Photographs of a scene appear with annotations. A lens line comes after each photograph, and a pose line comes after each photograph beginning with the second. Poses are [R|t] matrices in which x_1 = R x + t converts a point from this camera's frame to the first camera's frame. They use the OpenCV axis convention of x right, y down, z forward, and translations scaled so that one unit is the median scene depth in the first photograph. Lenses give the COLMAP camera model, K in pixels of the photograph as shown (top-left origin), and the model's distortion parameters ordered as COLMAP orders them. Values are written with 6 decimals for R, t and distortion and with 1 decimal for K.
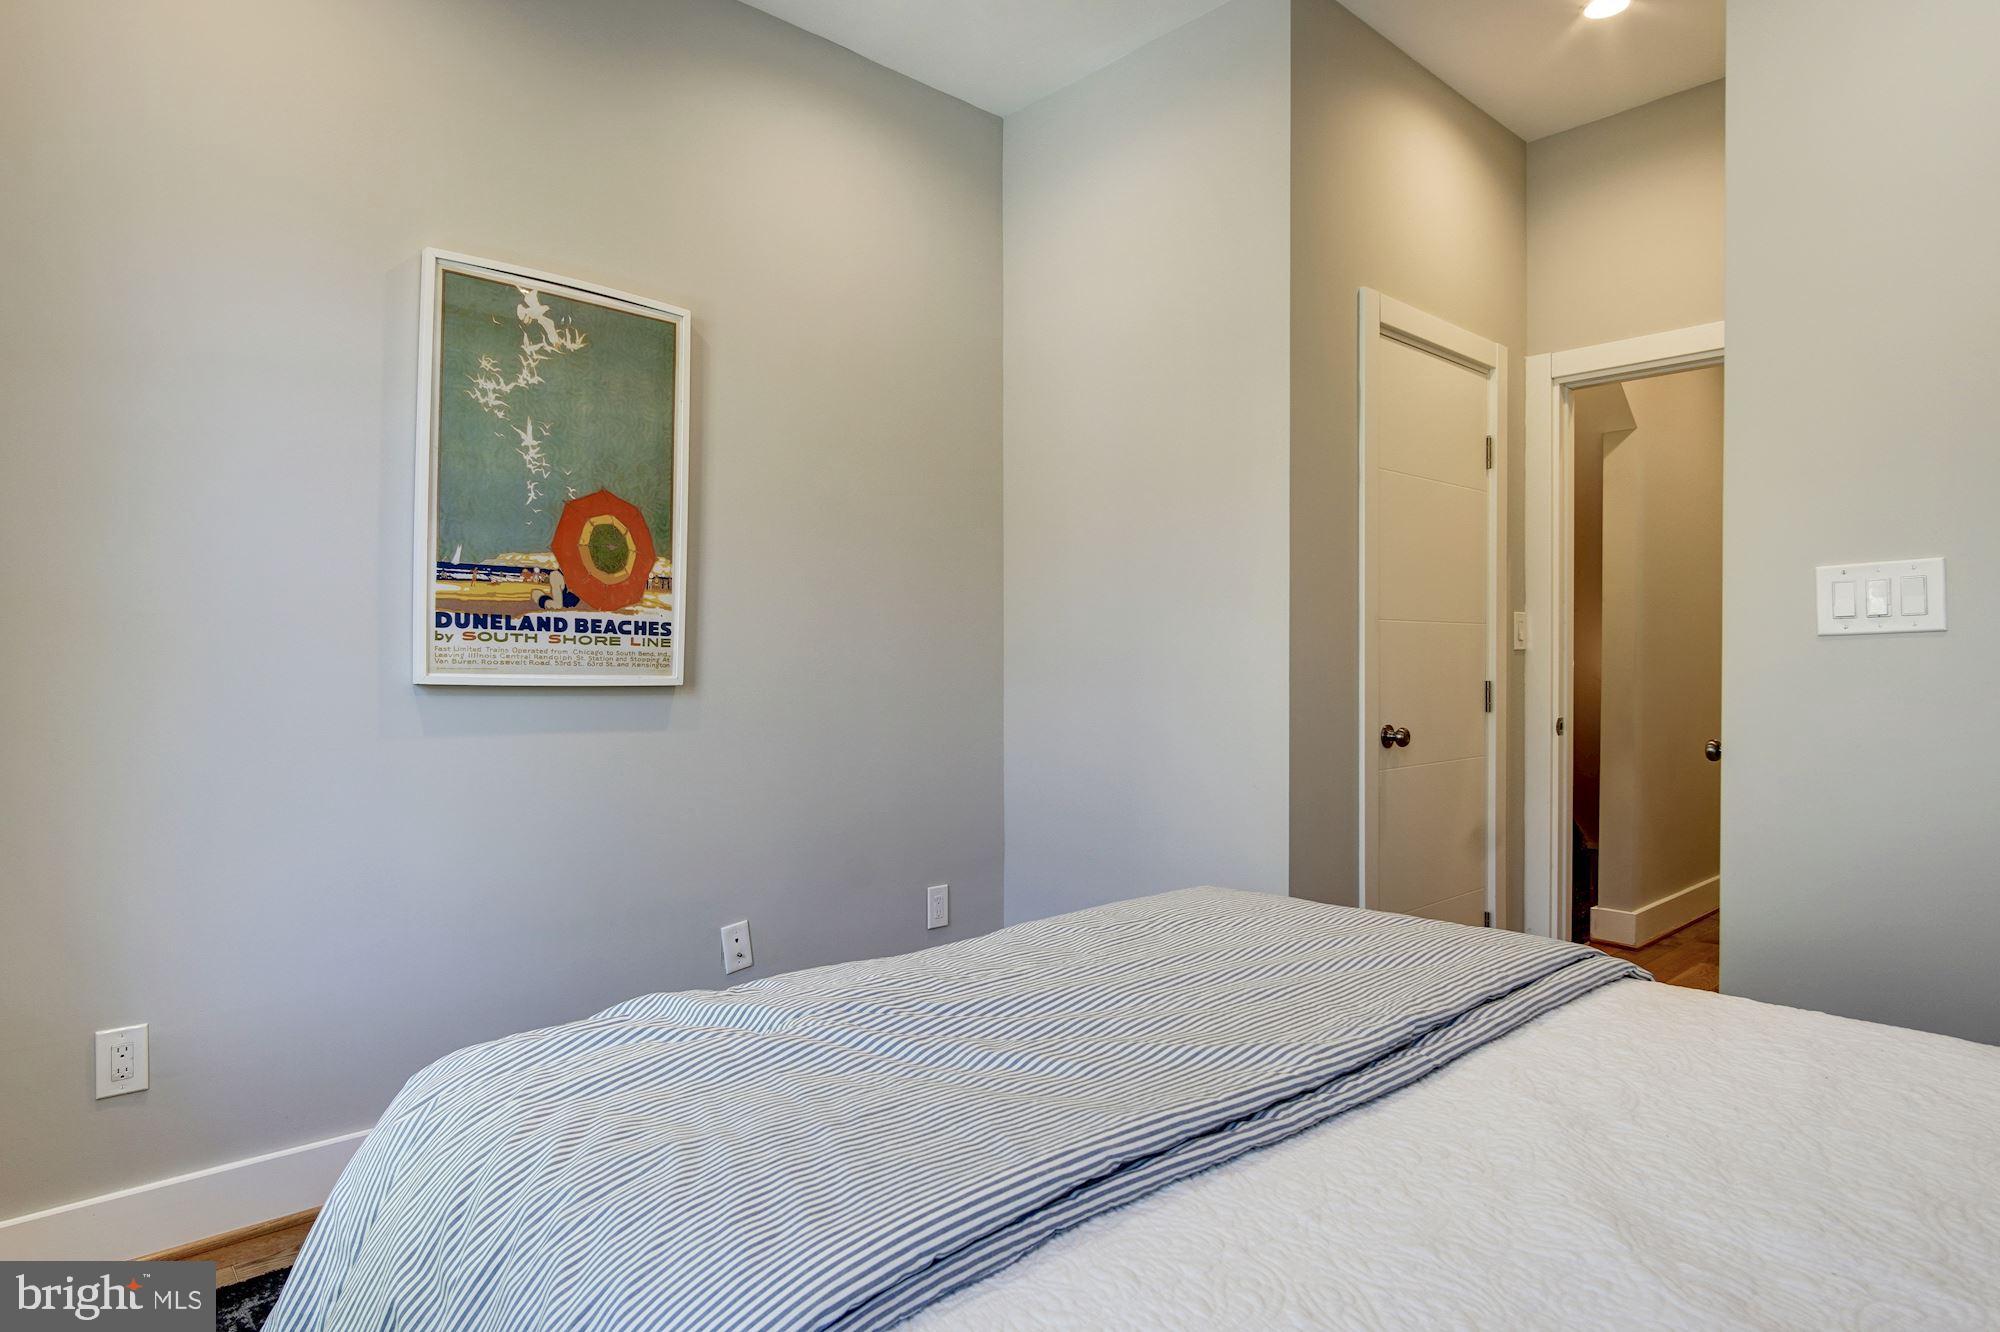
lens RADIAL K [[1075.3, 0, 1008.4], [0, 1075.3, 661.5], [0, 0, 1]] dist [-0.023759, 0.011541]
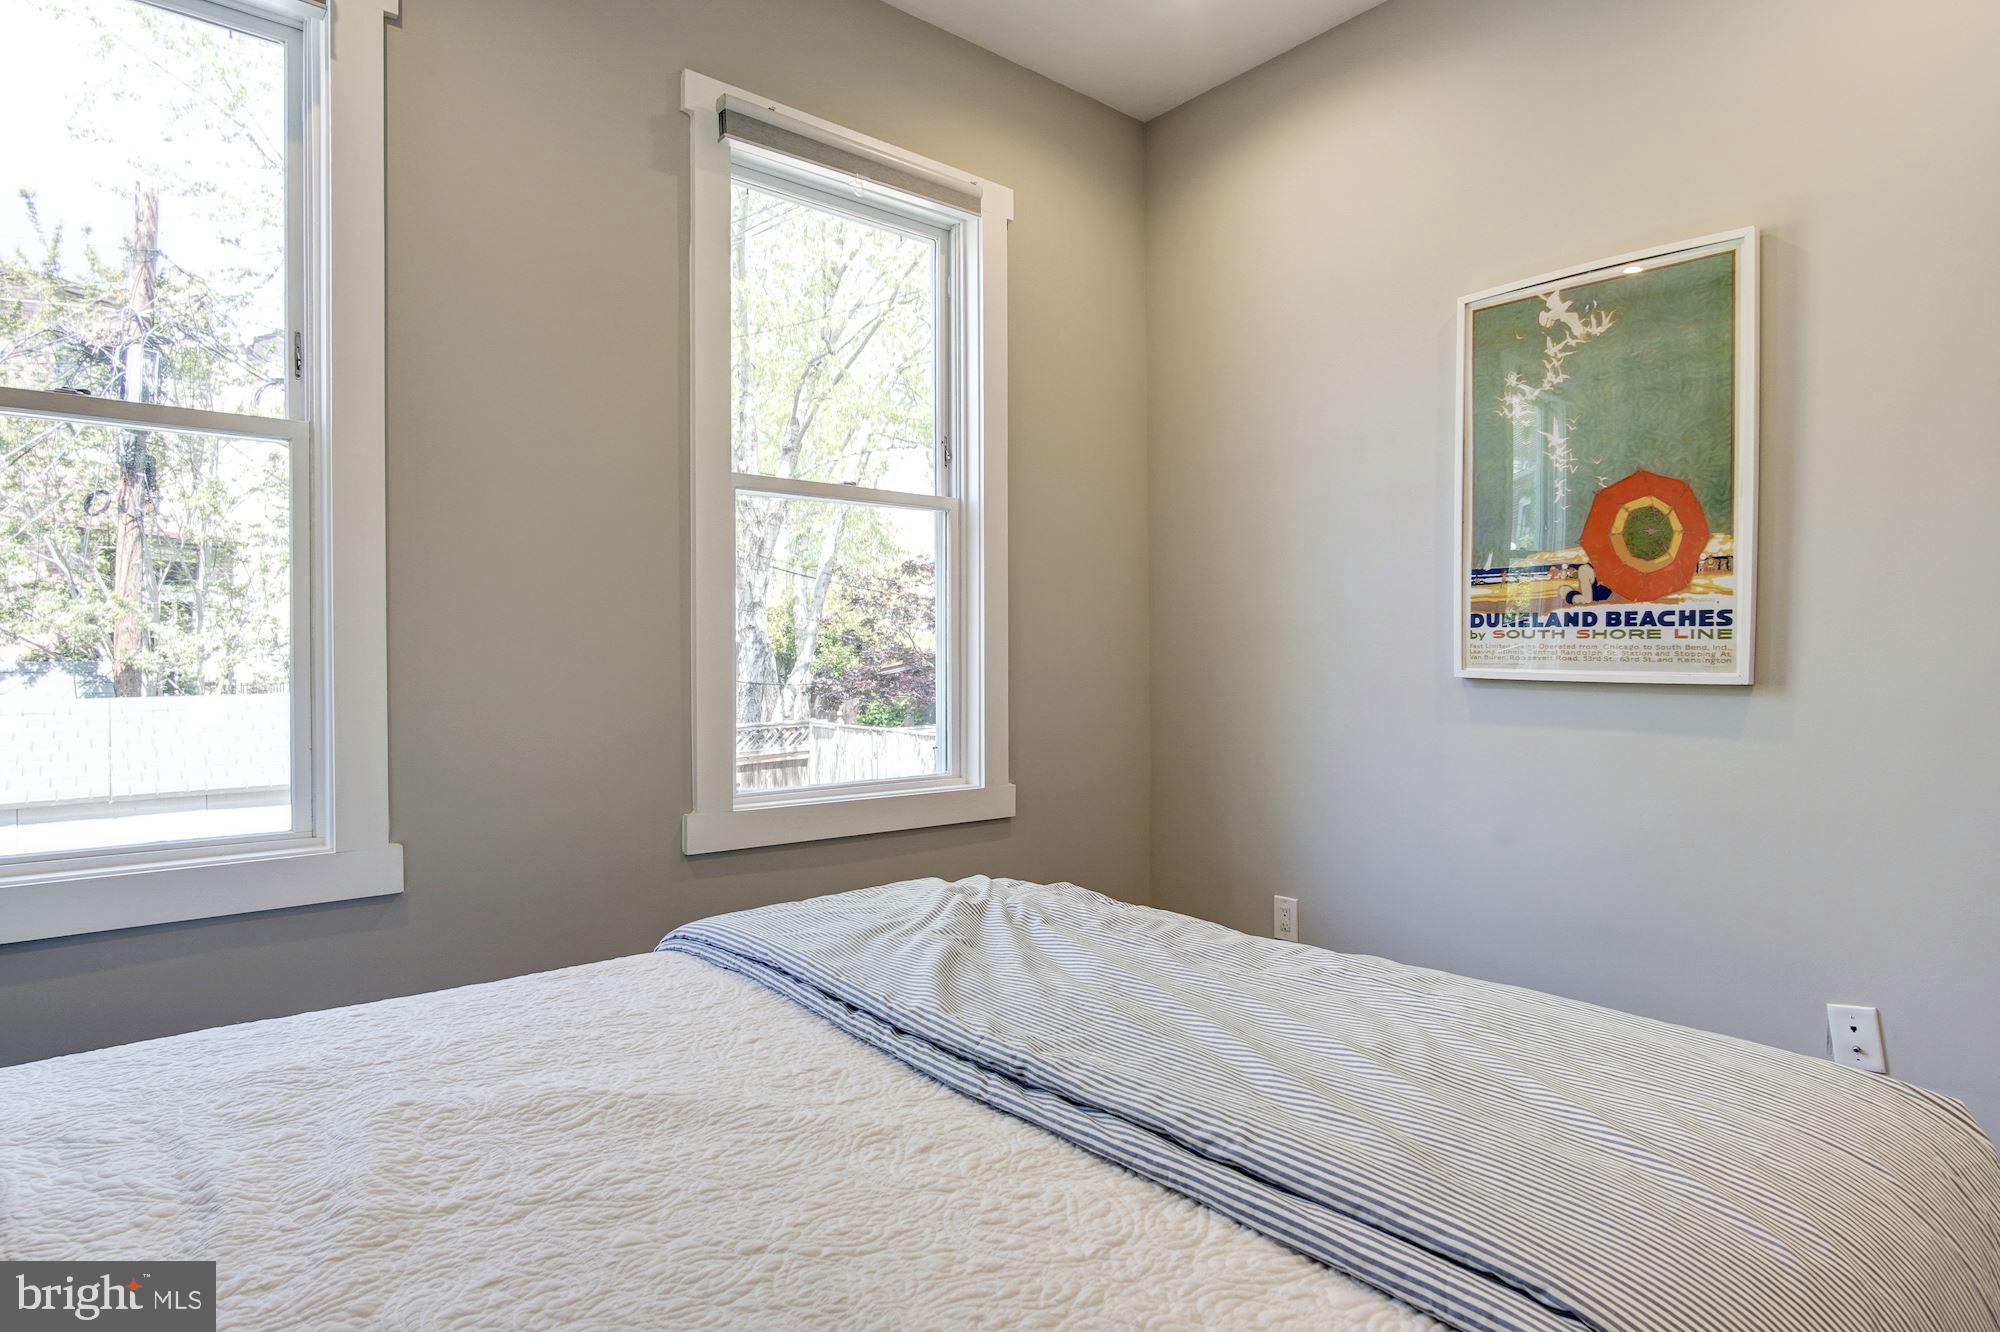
lens RADIAL K [[1109.2, 0, 1012.4], [0, 1109.2, 661.0], [0, 0, 1]] dist [-0.009109, 0.000900]
pose [[-0.004668, -0.005479, -0.999974, 0.584293], [0.001021, 0.999984, -0.005484, 0.008531], [0.999989, -0.001046, -0.004662, 0.470019]]
